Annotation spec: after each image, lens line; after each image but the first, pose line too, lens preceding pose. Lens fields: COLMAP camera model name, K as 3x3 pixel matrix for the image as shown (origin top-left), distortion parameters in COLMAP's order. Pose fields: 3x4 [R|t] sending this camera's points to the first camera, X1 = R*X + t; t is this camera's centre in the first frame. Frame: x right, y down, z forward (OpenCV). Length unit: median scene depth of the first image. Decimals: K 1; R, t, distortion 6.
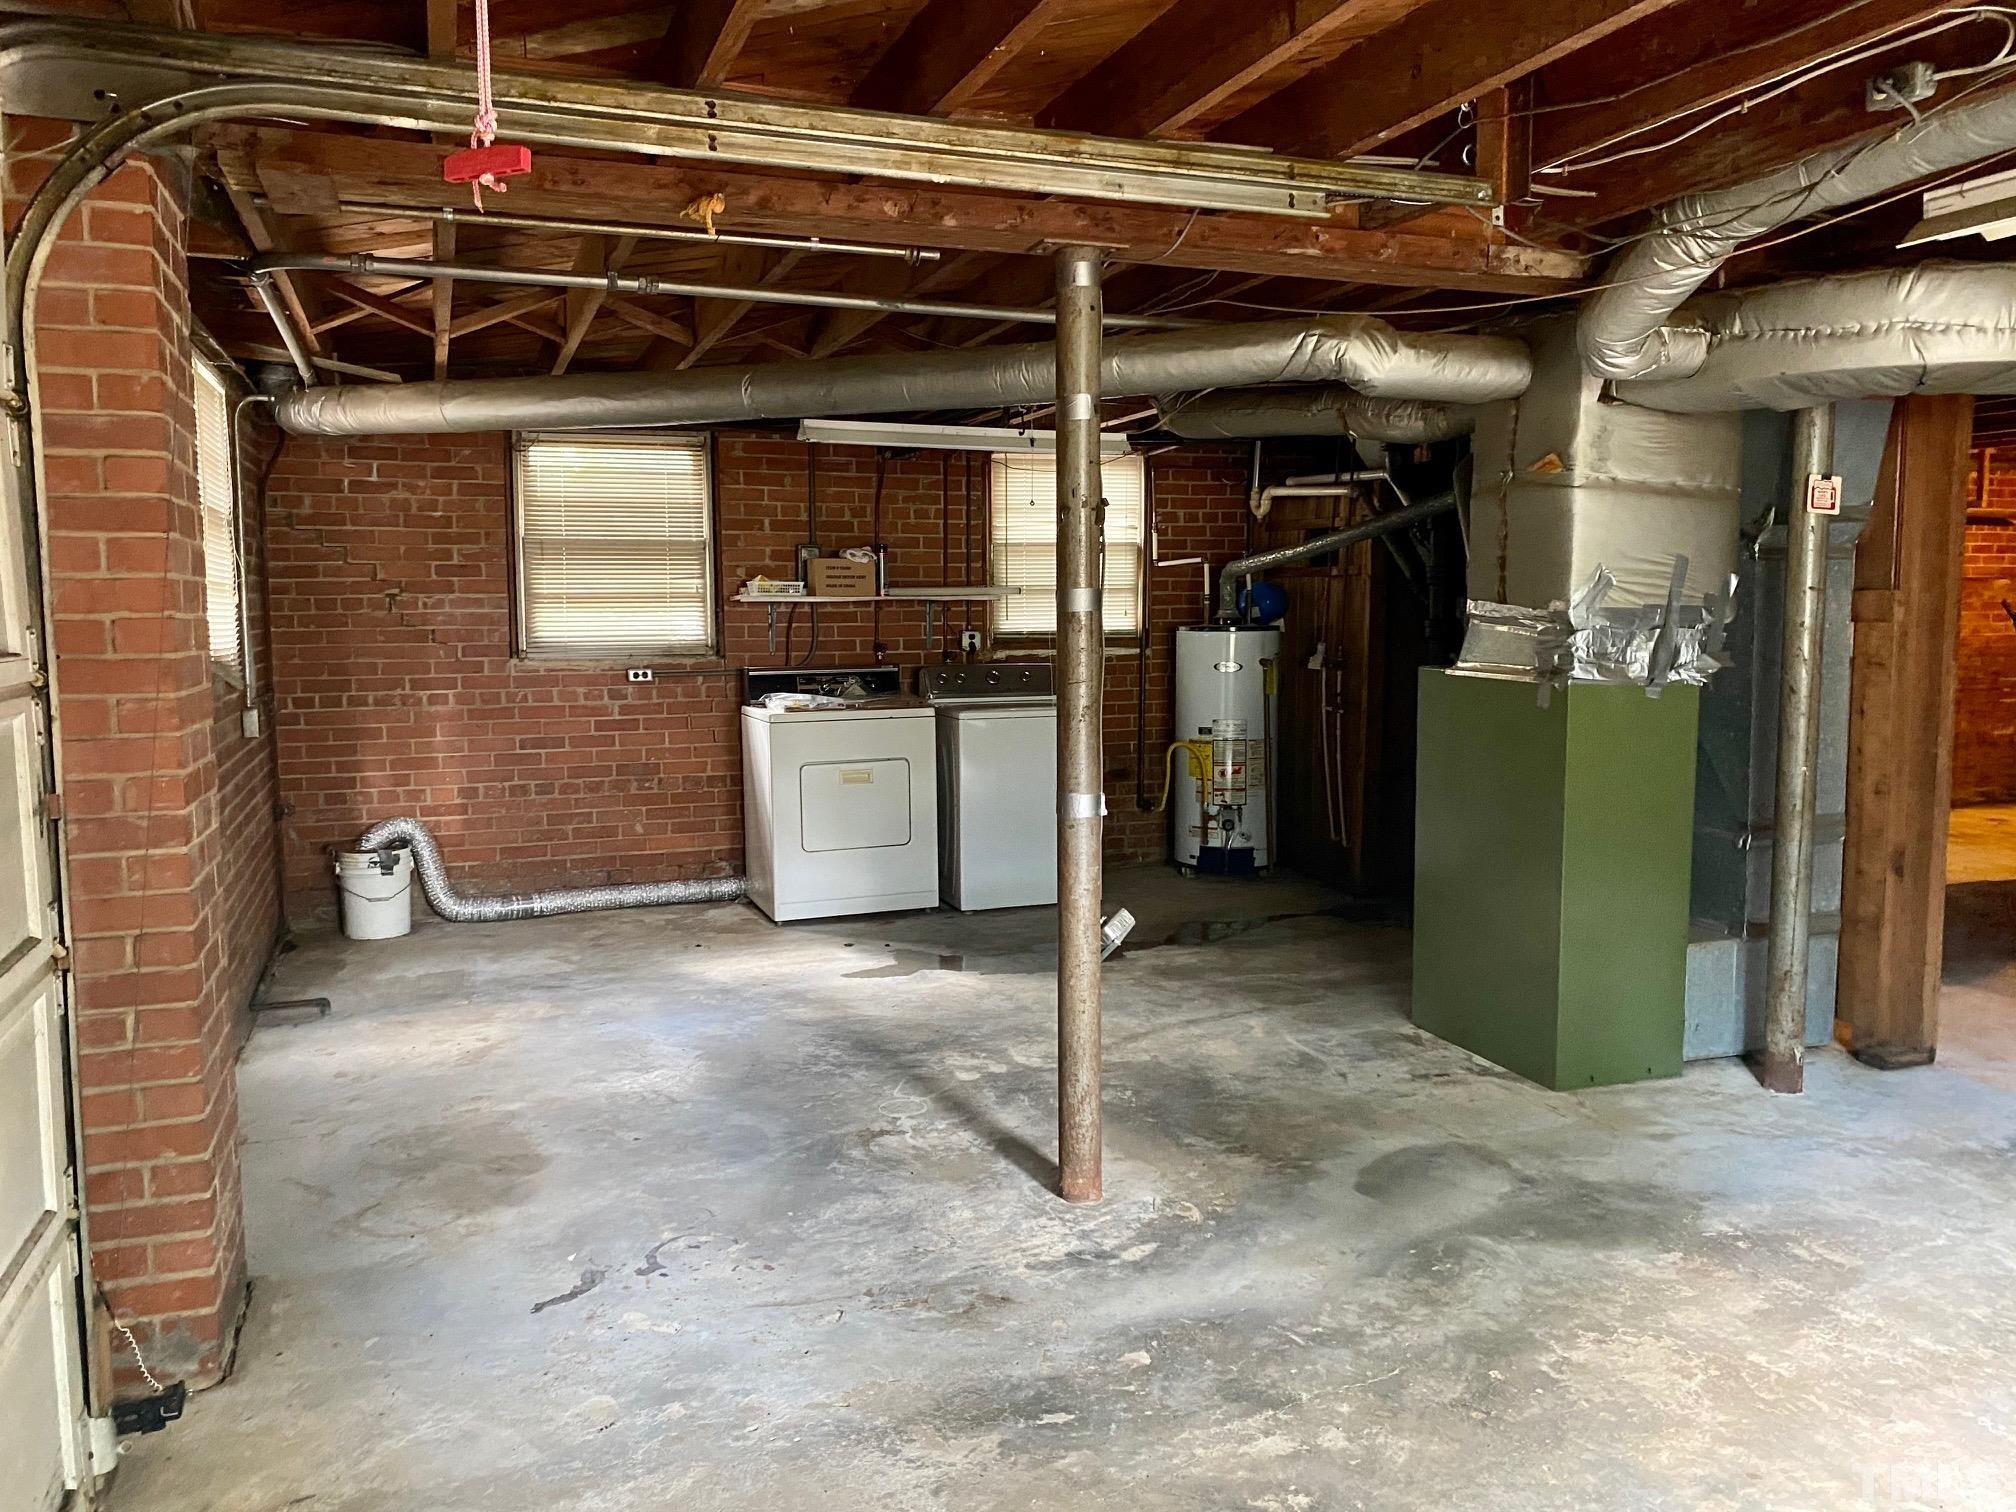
lens RADIAL K [[1540.0, 0, 1013.9], [0, 1540.0, 749.5], [0, 0, 1]] dist [0.016700, -0.015391]
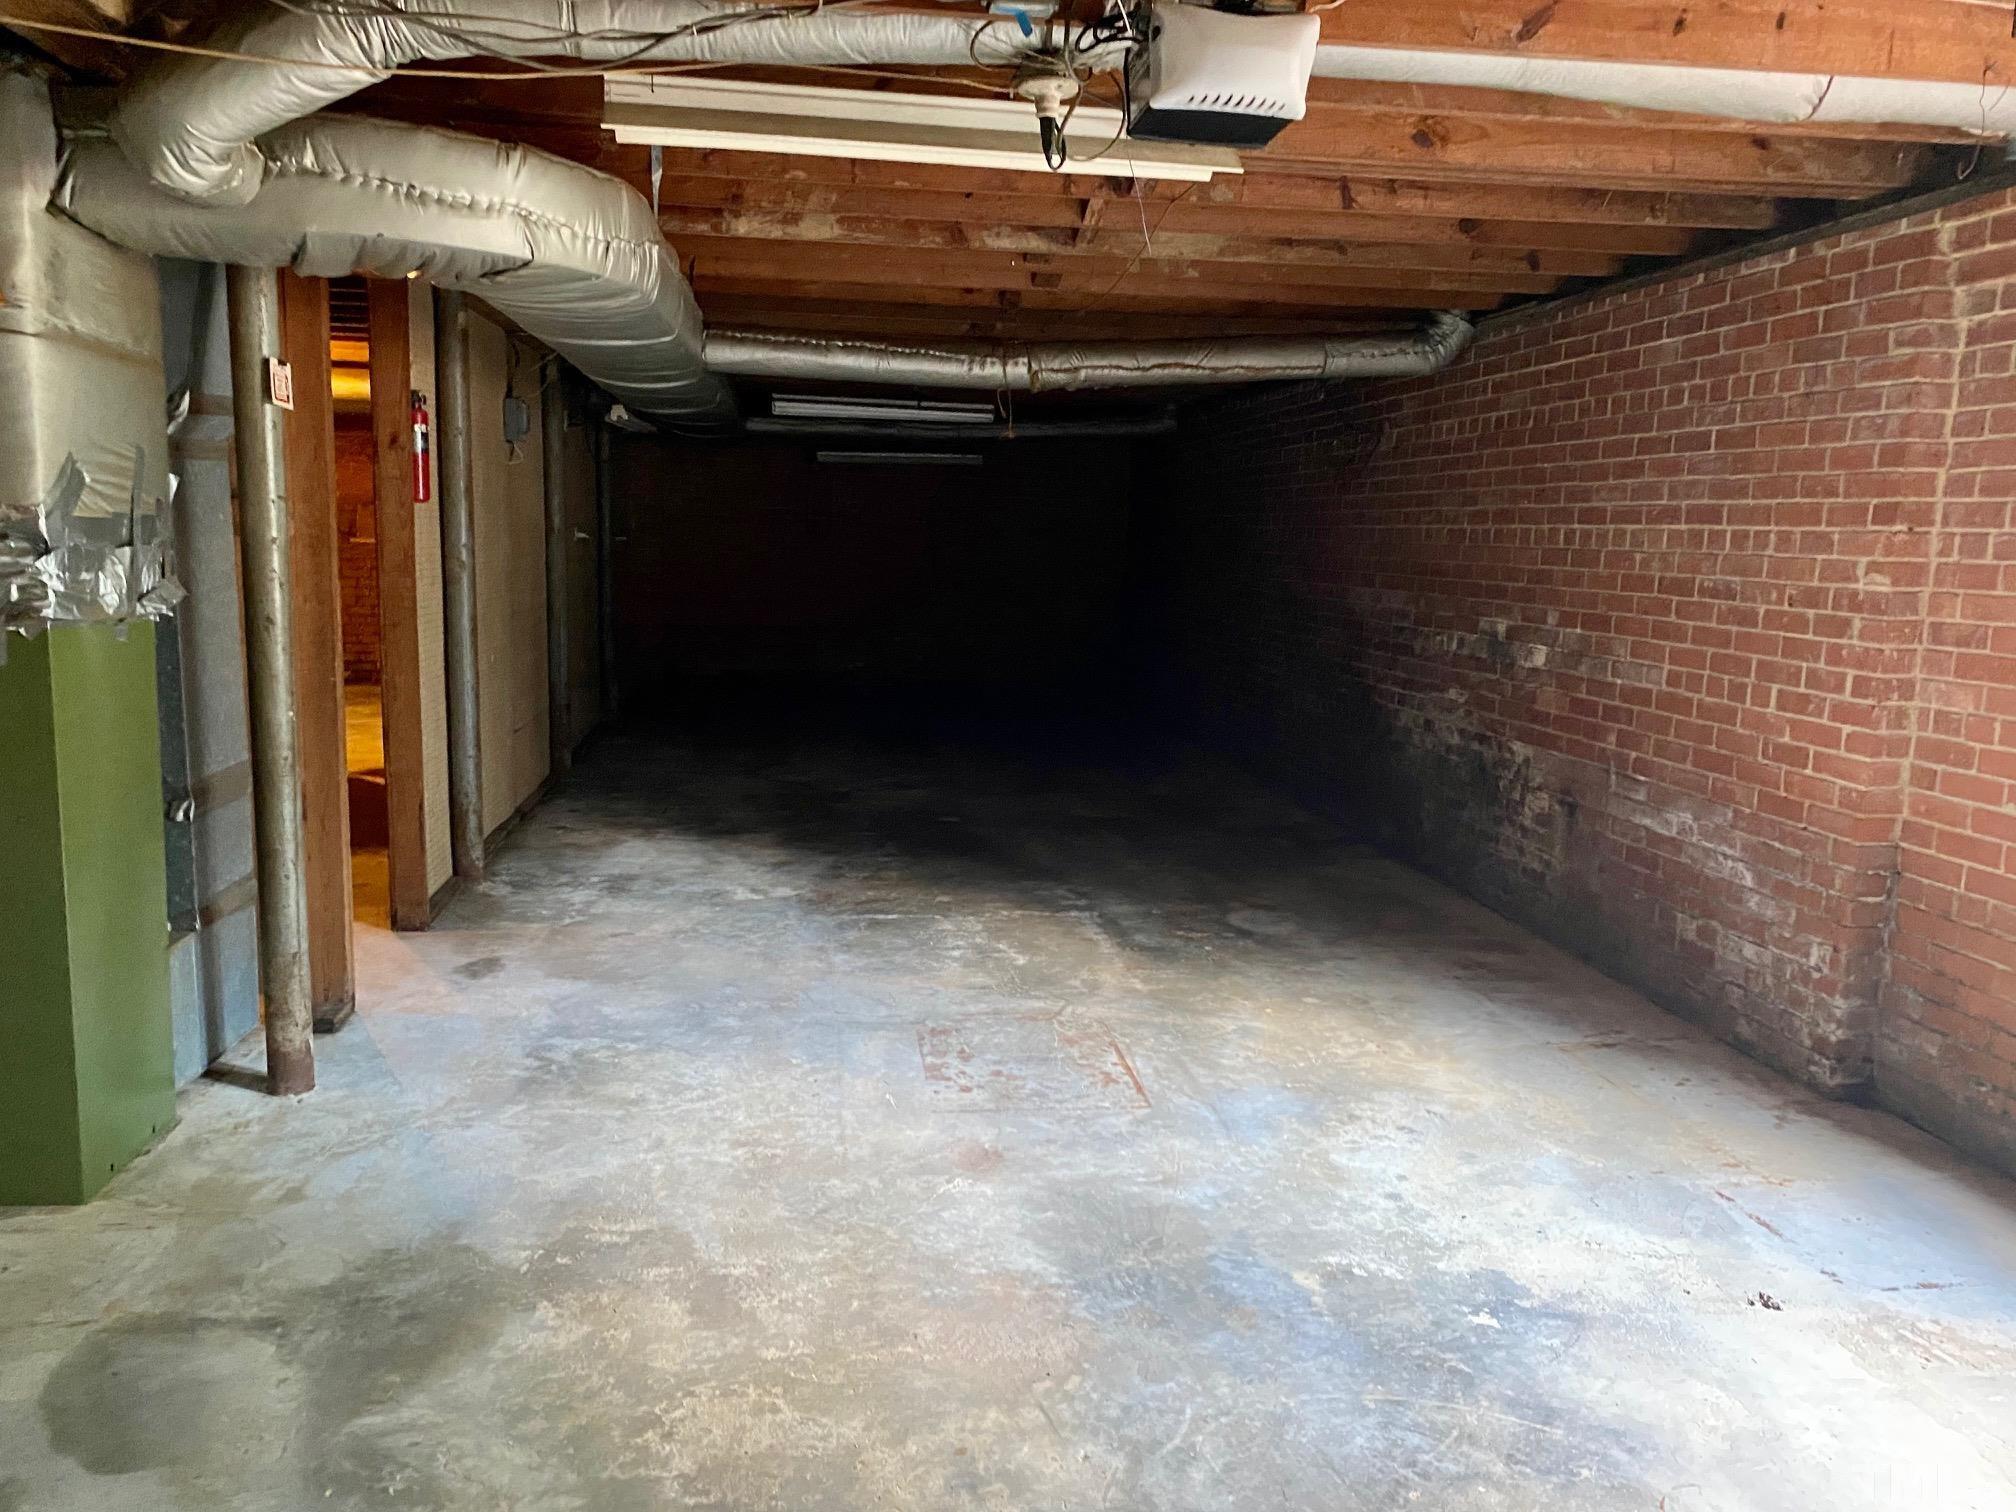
lens RADIAL K [[1540.0, 0, 1010.8], [0, 1540.0, 773.2], [0, 0, 1]] dist [0.016700, -0.015391]
pose [[0.207925, -0.146982, 0.967038, -0.259218], [0.063487, 0.988589, 0.136607, -0.052374], [-0.976082, 0.032991, 0.214884, 0.505355]]
